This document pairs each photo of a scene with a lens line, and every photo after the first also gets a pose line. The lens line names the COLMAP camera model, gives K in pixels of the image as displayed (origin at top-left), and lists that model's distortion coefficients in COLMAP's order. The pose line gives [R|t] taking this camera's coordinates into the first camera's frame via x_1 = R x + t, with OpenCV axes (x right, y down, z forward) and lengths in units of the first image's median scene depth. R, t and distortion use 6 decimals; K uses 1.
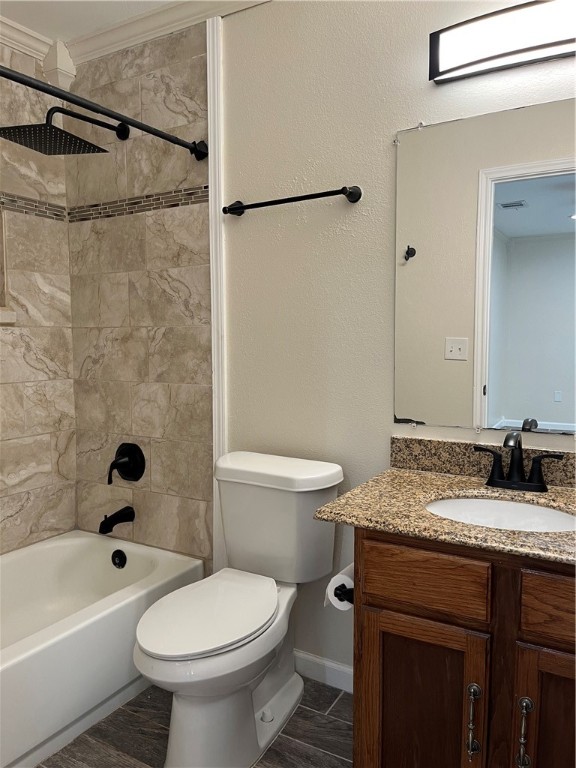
lens RADIAL K [[591.7, 0, 288.0], [0, 591.7, 384.0], [0, 0, 1]] dist [0.064317, -0.095235]
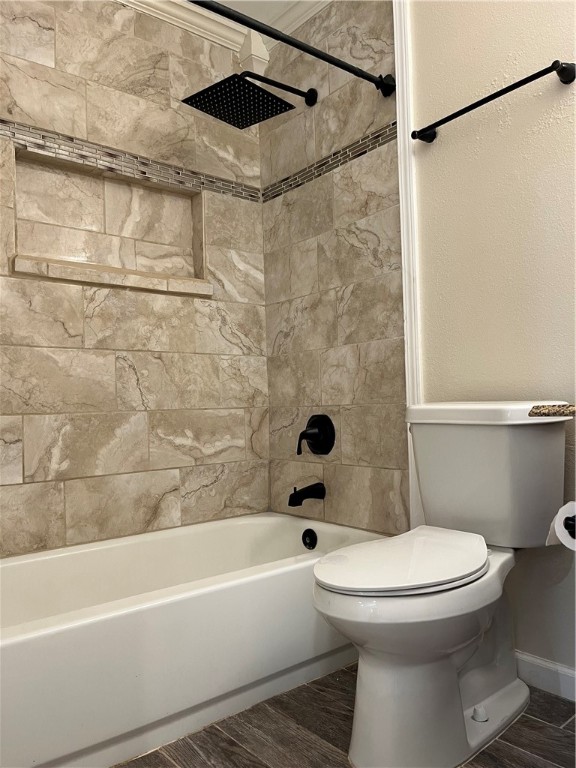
lens RADIAL K [[591.7, 0, 288.0], [0, 591.7, 384.0], [0, 0, 1]] dist [0.064317, -0.095235]
pose [[0.940288, -0.034839, -0.338592, 0.007258], [0.000207, 0.994806, -0.101786, 0.155466], [0.340380, 0.095638, 0.935412, 0.103759]]
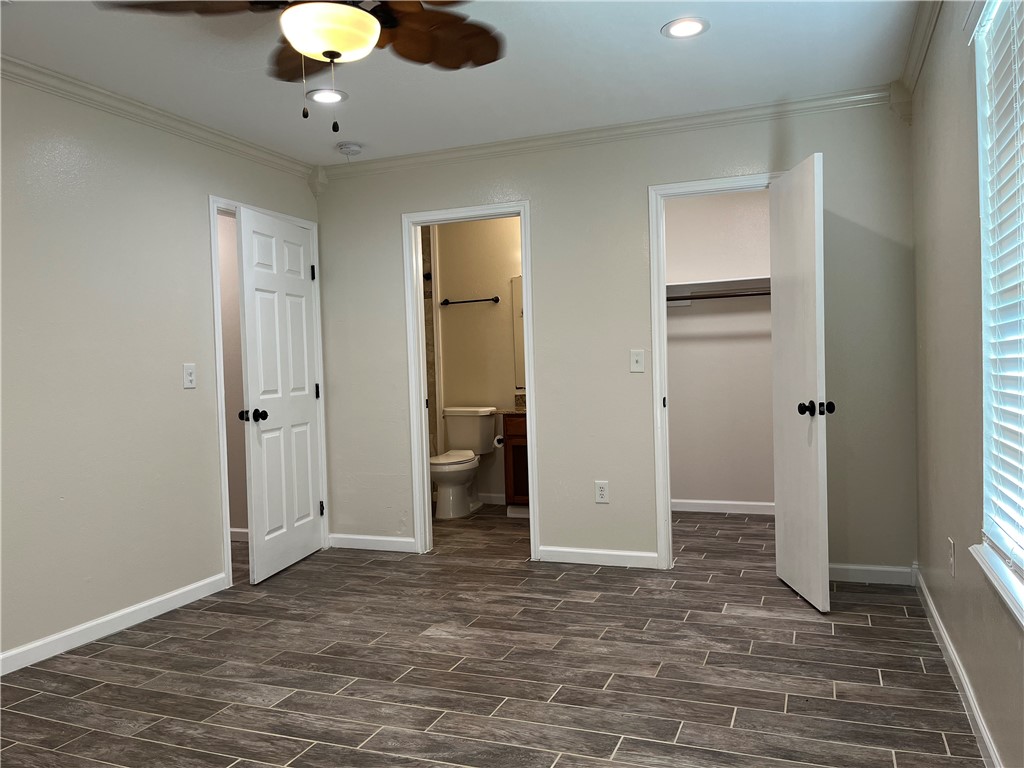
lens RADIAL K [[788.9, 0, 512.0], [0, 788.9, 384.0], [0, 0, 1]] dist [0.064317, -0.095235]
pose [[0.988386, -0.031376, 0.148692, -0.263932], [0.040340, 0.997521, -0.057657, 0.185070], [-0.146515, 0.062986, 0.987201, -1.815055]]
